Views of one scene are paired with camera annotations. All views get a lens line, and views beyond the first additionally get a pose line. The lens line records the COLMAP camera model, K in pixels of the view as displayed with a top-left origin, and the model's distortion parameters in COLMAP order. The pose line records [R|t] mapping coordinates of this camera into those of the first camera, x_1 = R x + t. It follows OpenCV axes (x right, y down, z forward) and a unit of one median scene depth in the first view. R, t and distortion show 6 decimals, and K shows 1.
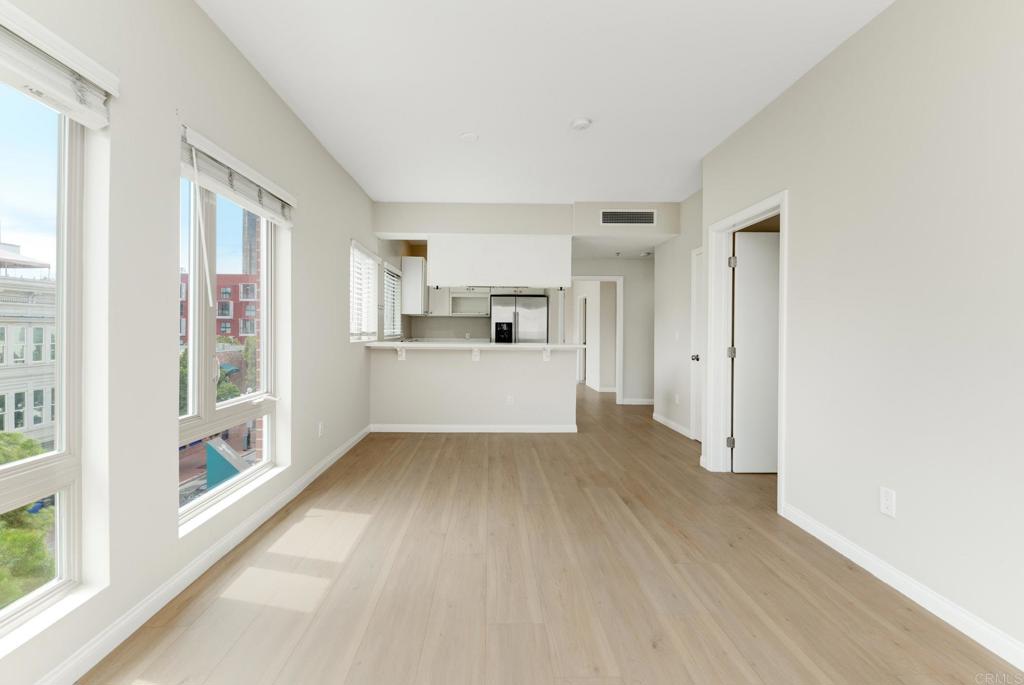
lens RADIAL K [[433.0, 0, 496.6], [0, 433.0, 329.9], [0, 0, 1]] dist [0.002924, -0.000108]
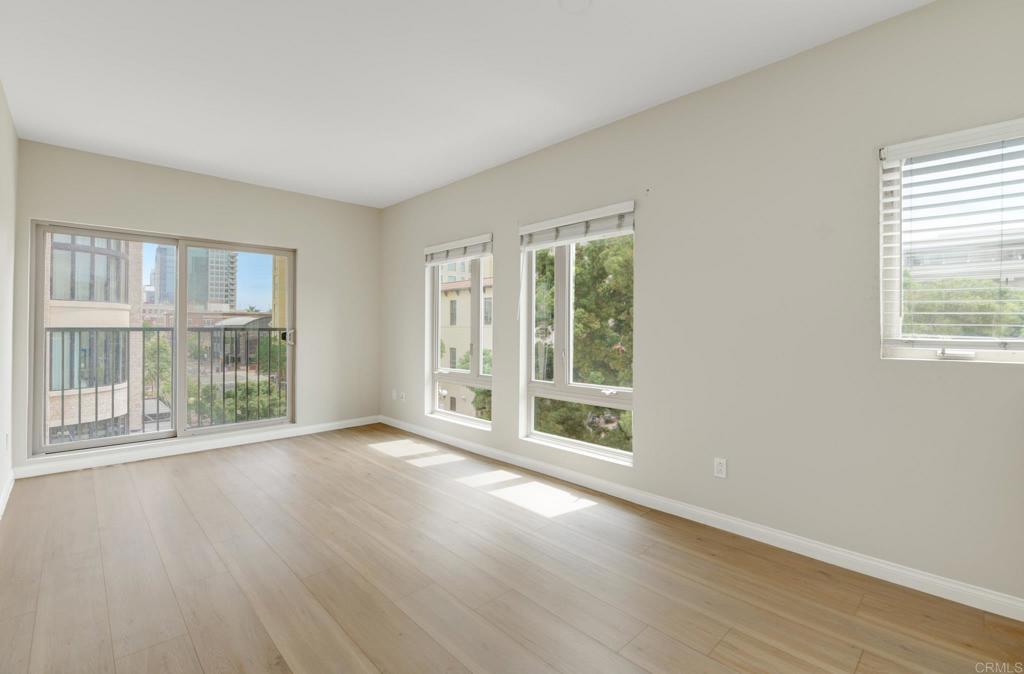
lens RADIAL K [[453.2, 0, 492.4], [0, 453.2, 325.7], [0, 0, 1]] dist [-0.015055, -0.001307]
pose [[-0.742735, -0.008619, -0.669529, 0.359695], [-0.001709, 0.999938, -0.010976, -0.002876], [0.669583, -0.007008, -0.742704, 1.198263]]
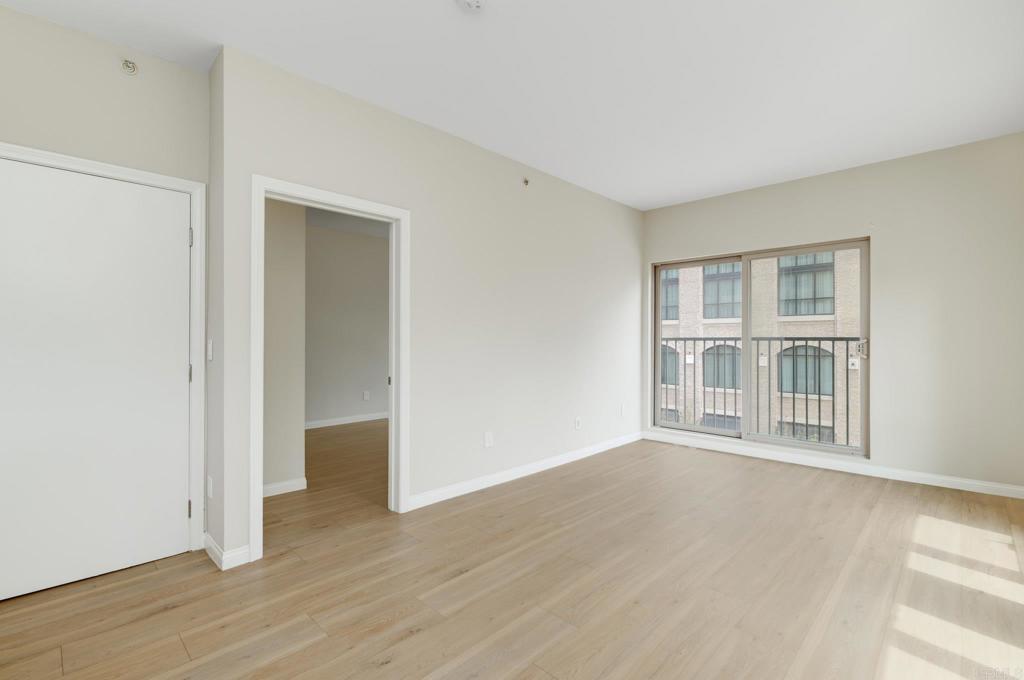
lens RADIAL K [[463.3, 0, 536.0], [0, 463.3, 340.5], [0, 0, 1]] dist [-0.000687, -0.000303]
pose [[-0.723227, -0.005406, 0.690590, -0.255849], [-0.005135, 0.999984, 0.002451, -0.000802], [-0.690592, -0.001774, -0.723243, 1.128826]]
